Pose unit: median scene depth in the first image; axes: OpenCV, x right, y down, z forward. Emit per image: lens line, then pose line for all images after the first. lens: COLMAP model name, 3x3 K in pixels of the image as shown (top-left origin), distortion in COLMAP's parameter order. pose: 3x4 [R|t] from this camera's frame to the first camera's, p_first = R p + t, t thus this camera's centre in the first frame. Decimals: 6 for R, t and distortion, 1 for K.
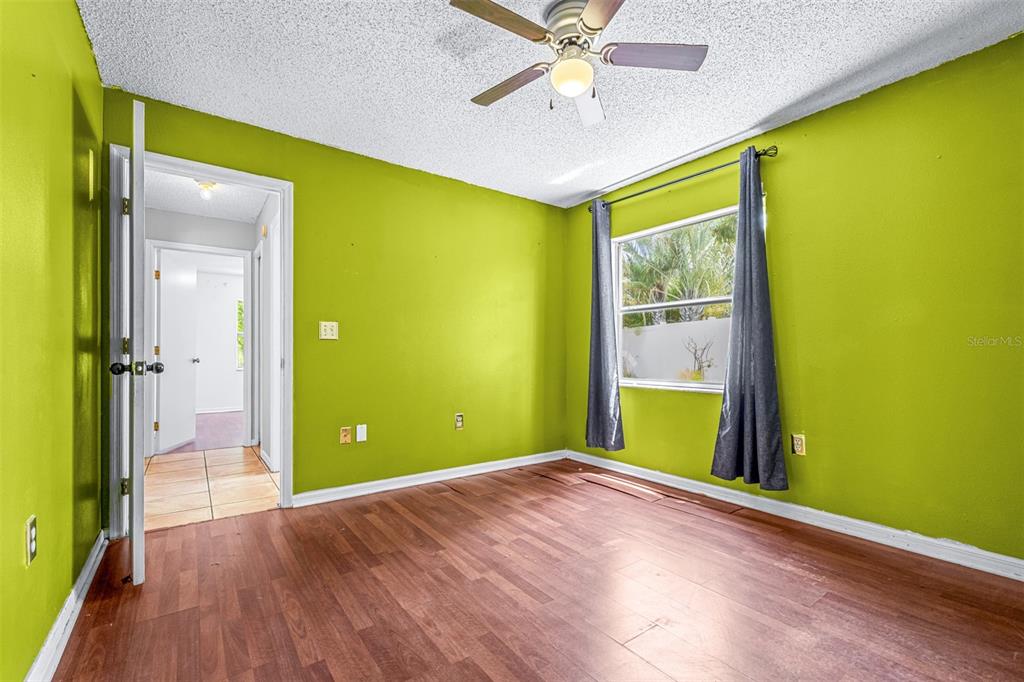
lens RADIAL K [[437.1, 0, 512.9], [0, 437.1, 358.5], [0, 0, 1]] dist [0.001728, -0.000411]
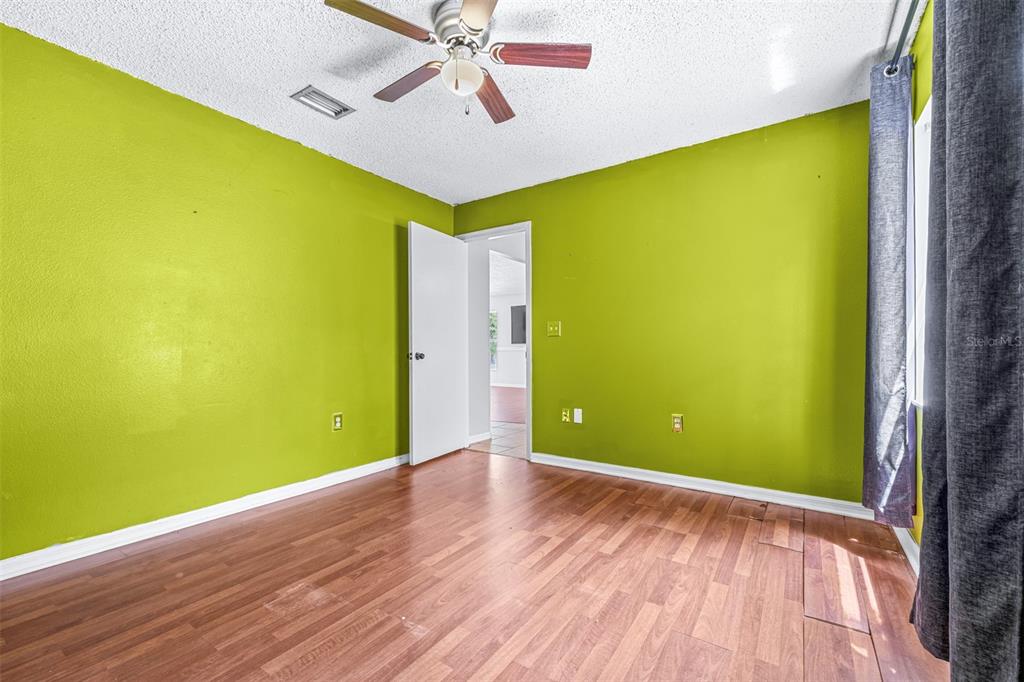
lens RADIAL K [[437.1, 0, 519.6], [0, 437.1, 357.5], [0, 0, 1]] dist [0.001728, -0.000411]
pose [[0.340079, 0.016953, -0.940244, 0.744845], [0.000750, 0.999832, 0.018299, -0.004807], [0.940397, -0.006928, 0.340009, 0.507053]]
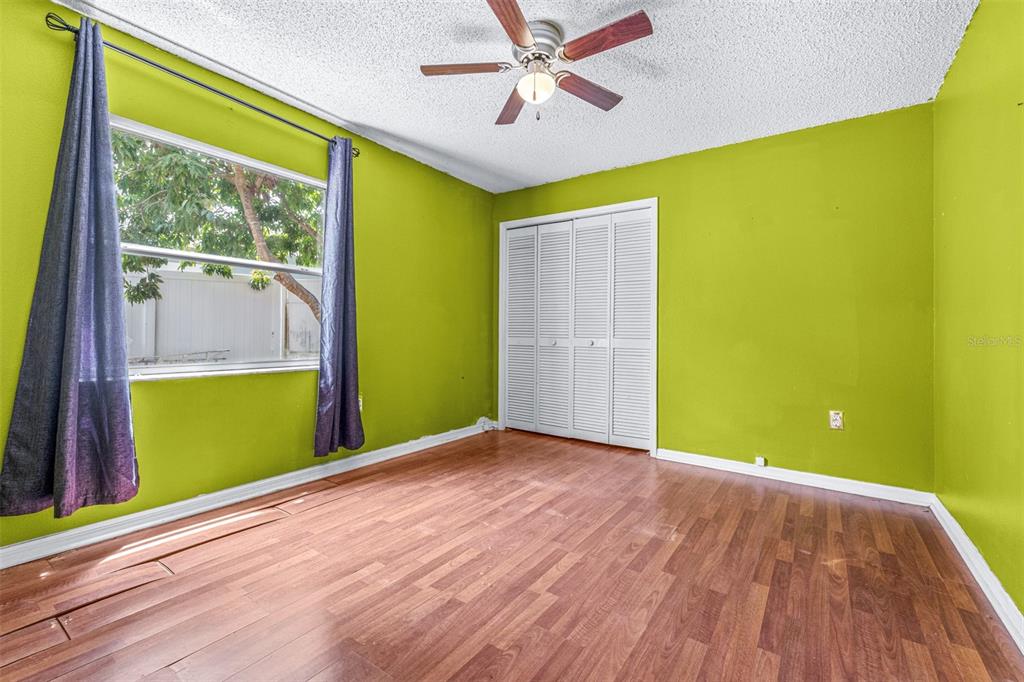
lens RADIAL K [[437.1, 0, 516.9], [0, 437.1, 330.9], [0, 0, 1]] dist [0.001728, -0.000411]
pose [[-0.318481, -0.001253, 0.947929, -0.594515], [-0.009504, 0.999953, -0.001871, -0.008482], [-0.947882, -0.009605, -0.318478, 0.914977]]
